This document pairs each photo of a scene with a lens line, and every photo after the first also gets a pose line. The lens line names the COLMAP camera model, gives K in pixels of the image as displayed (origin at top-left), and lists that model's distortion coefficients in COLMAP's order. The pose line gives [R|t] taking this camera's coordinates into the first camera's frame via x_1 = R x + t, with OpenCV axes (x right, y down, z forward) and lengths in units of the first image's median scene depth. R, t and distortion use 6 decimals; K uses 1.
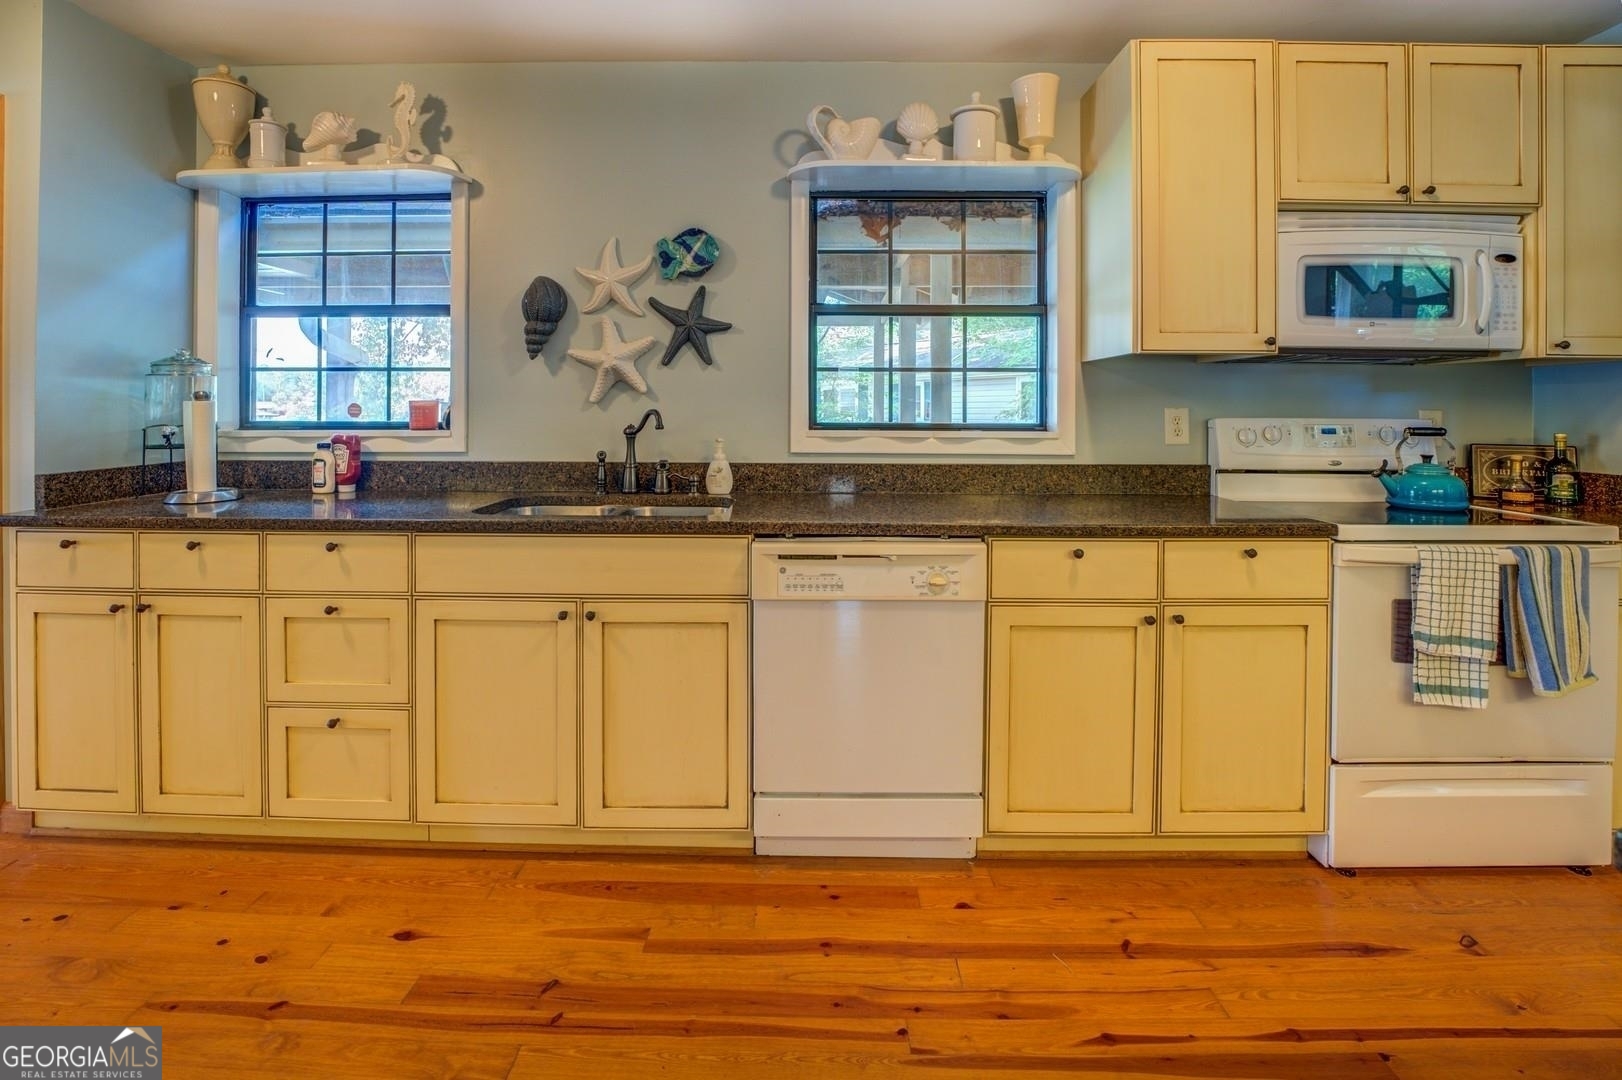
lens RADIAL K [[702.3, 0, 811.1], [0, 702.3, 404.0], [0, 0, 1]] dist [-0.022453, 0.000174]
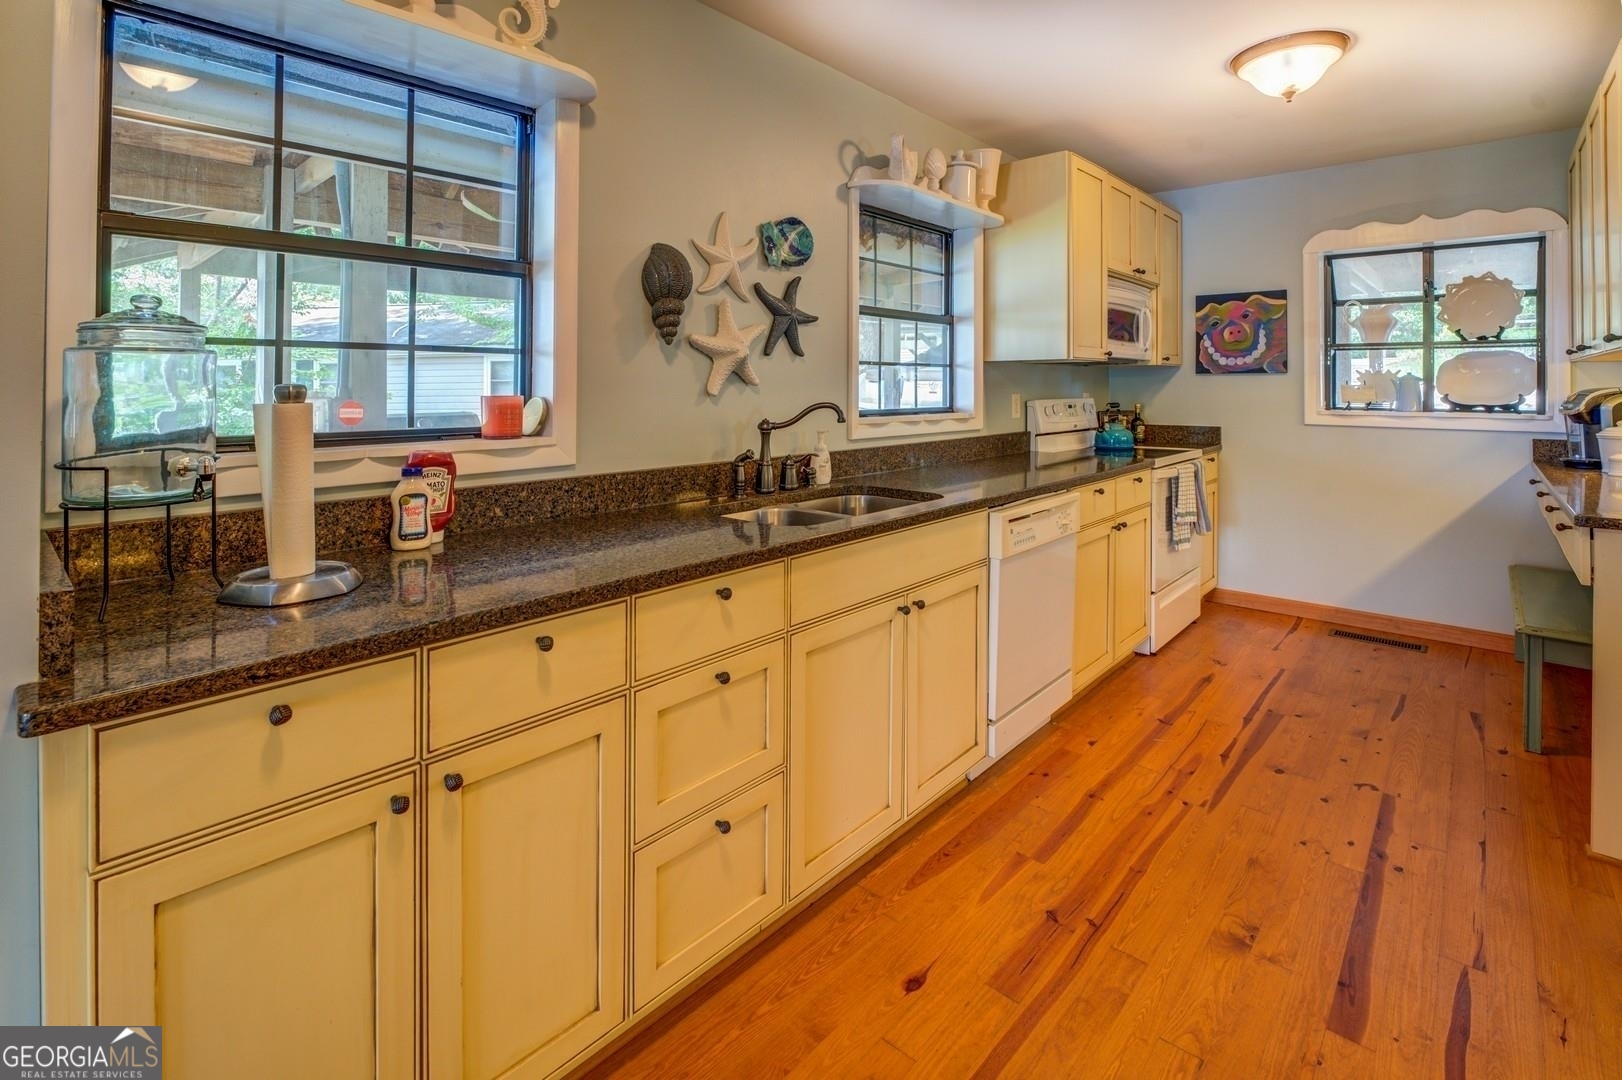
lens RADIAL K [[740.7, 0, 768.9], [0, 740.7, 381.5], [0, 0, 1]] dist [-0.021445, 0.000022]
pose [[0.681840, -0.000794, 0.731501, -0.971597], [0.003401, 0.999992, -0.002084, -0.018244], [-0.731494, 0.003909, 0.681837, 0.322807]]
